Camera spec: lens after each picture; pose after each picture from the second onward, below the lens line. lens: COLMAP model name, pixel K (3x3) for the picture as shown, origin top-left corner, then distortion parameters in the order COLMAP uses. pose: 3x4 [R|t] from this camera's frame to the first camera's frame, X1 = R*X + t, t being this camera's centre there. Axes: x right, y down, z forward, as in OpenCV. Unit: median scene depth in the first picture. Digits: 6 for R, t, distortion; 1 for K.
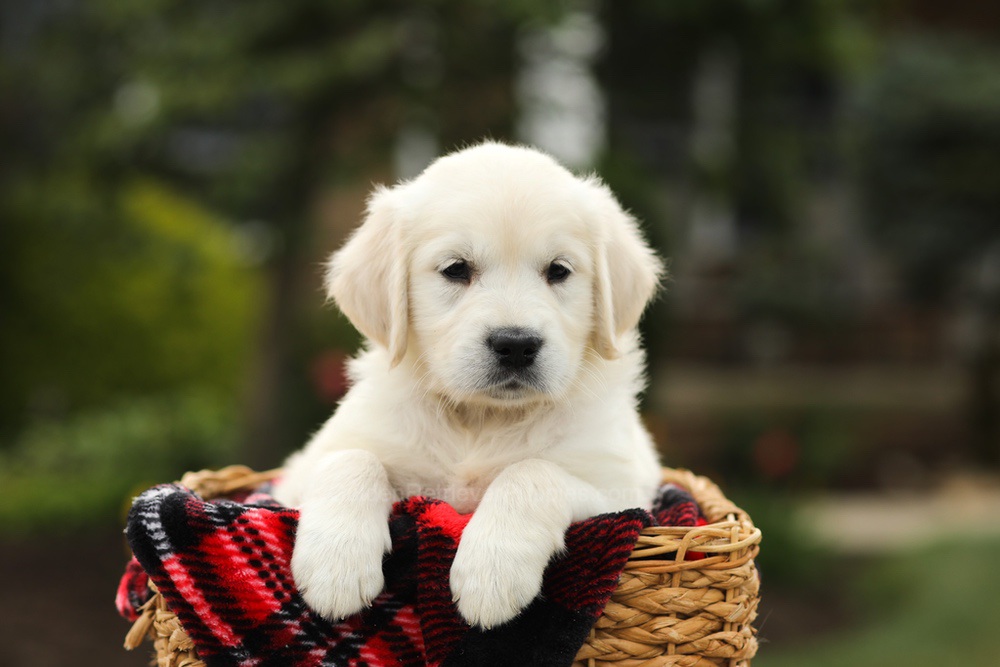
lens RADIAL K [[3117.3, 0, 530.0], [0, 3117.3, 316.1], [0, 0, 1]] dist [0.181239, 0.000000]
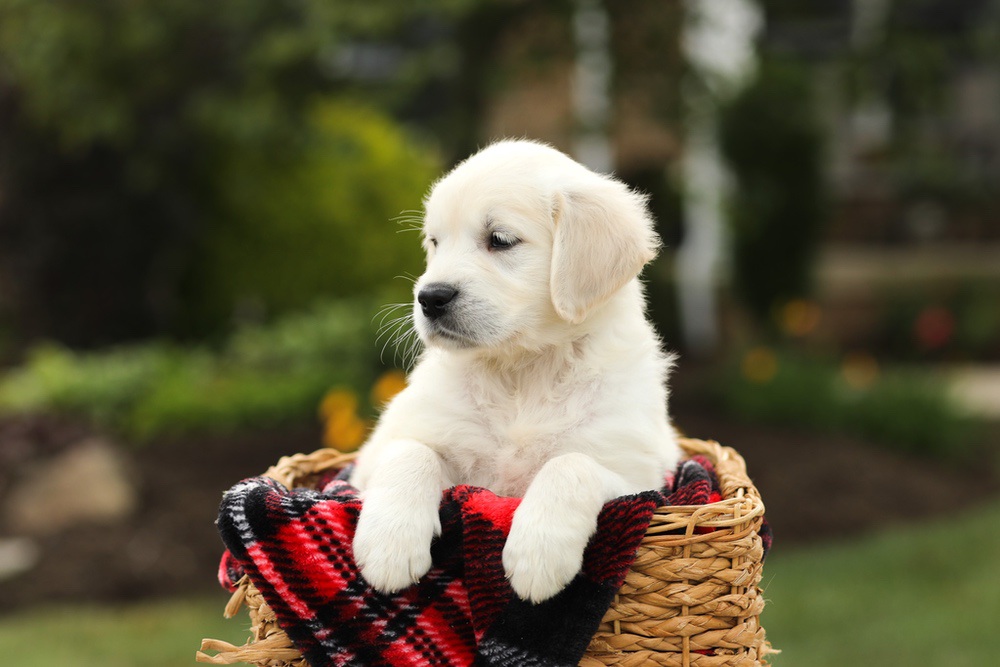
lens RADIAL K [[2953.1, 0, 494.7], [0, 2953.1, 332.6], [0, 0, 1]] dist [0.196421, 0.000000]
pose [[0.996214, -0.031643, -0.080969, 0.067326], [0.035678, 0.998167, 0.048892, -0.053177], [0.079274, -0.051596, 0.995517, -0.096202]]
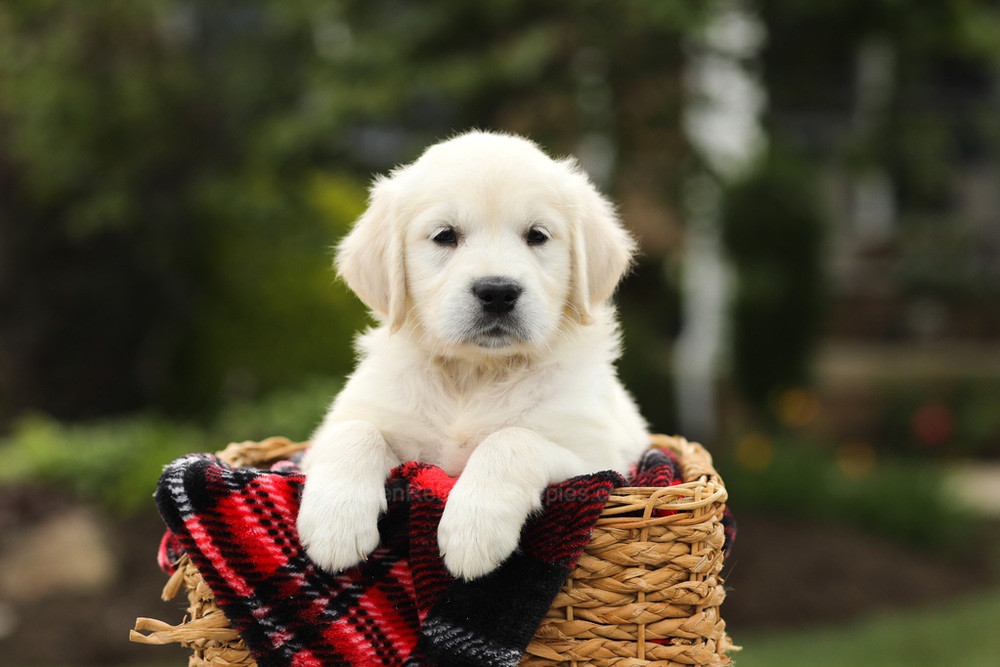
lens RADIAL K [[2953.1, 0, 478.1], [0, 2953.1, 307.6], [0, 0, 1]] dist [0.196421, 0.000000]
pose [[0.996084, -0.014153, -0.087269, 0.081054], [0.014415, 0.999893, 0.002372, 0.000364], [0.087226, -0.003620, 0.996182, -0.052544]]
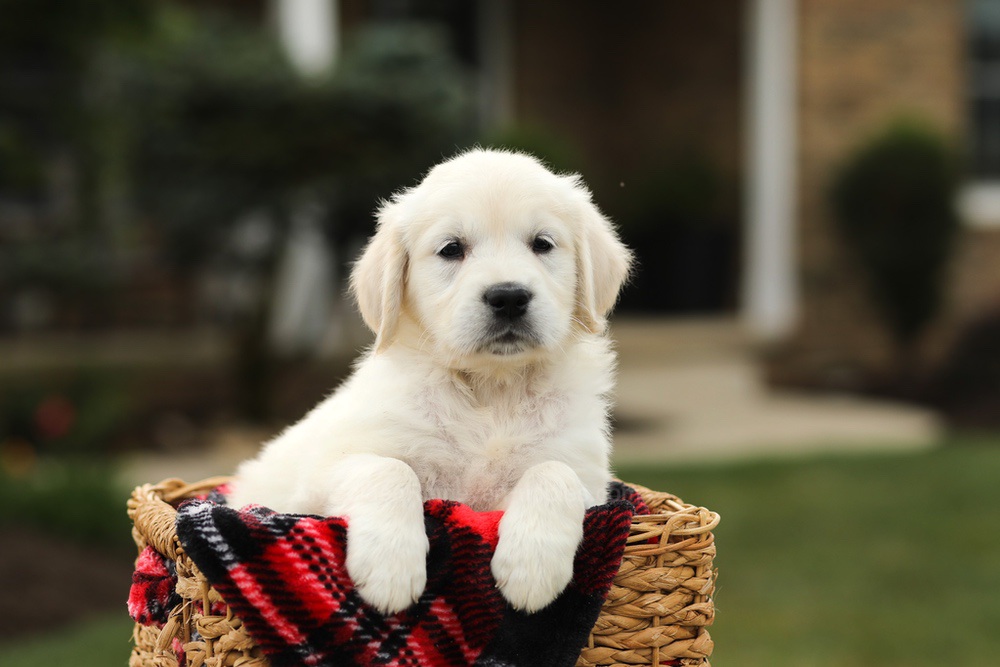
lens RADIAL K [[2953.1, 0, 500.8], [0, 2953.1, 325.3], [0, 0, 1]] dist [0.196421, 0.000000]
pose [[0.962324, -0.035831, 0.269535, -0.299532], [0.030335, 0.999239, 0.024529, -0.030270], [-0.270209, -0.015428, 0.962678, -0.027221]]
